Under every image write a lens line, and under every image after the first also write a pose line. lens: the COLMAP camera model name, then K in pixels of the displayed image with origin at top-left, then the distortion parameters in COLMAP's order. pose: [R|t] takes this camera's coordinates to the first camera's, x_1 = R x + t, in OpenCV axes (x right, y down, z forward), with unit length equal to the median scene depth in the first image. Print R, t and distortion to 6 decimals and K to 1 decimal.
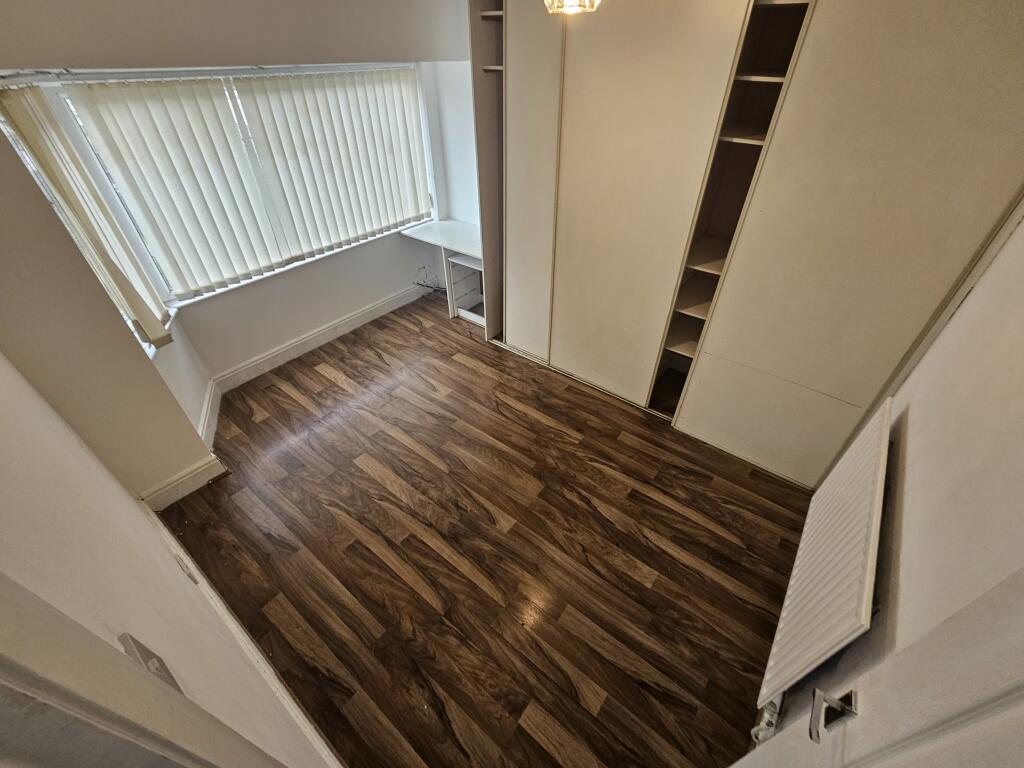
lens RADIAL K [[424.6, 0, 515.6], [0, 424.6, 379.3], [0, 0, 1]] dist [0.000557, -0.001114]
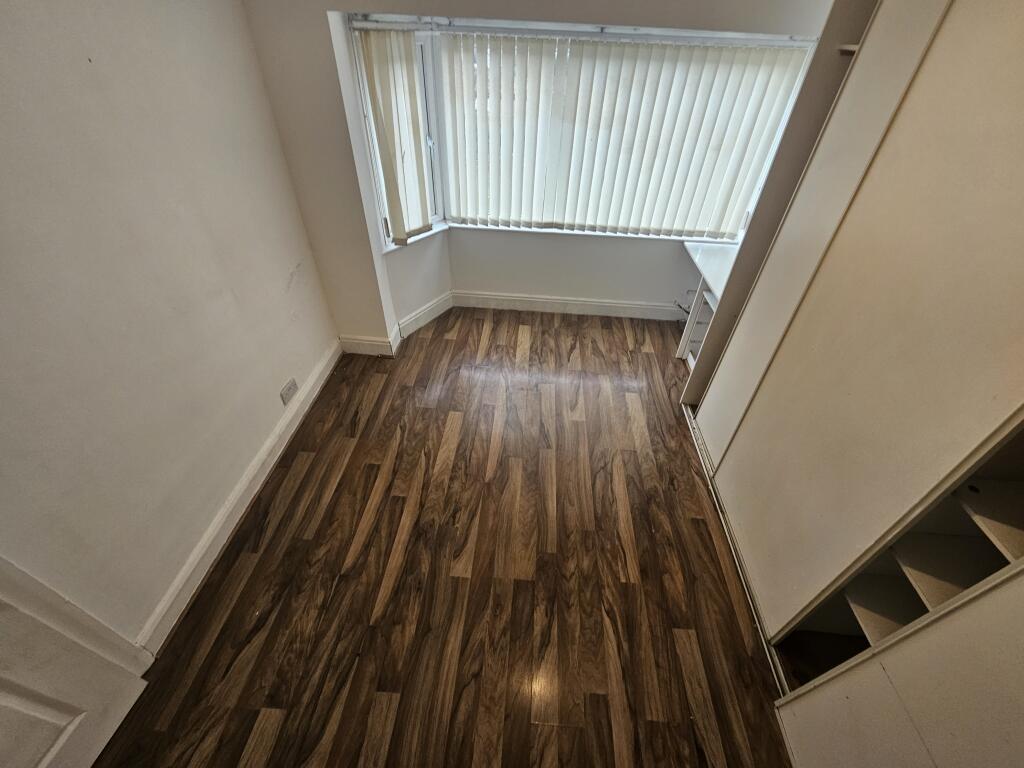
lens RADIAL K [[424.6, 0, 515.6], [0, 424.6, 379.3], [0, 0, 1]] dist [0.000557, -0.001114]
pose [[0.559375, 0.549869, -0.620277, 0.294872], [-0.538807, 0.809848, 0.232019, -0.189305], [0.629910, 0.204424, 0.749282, 0.279864]]
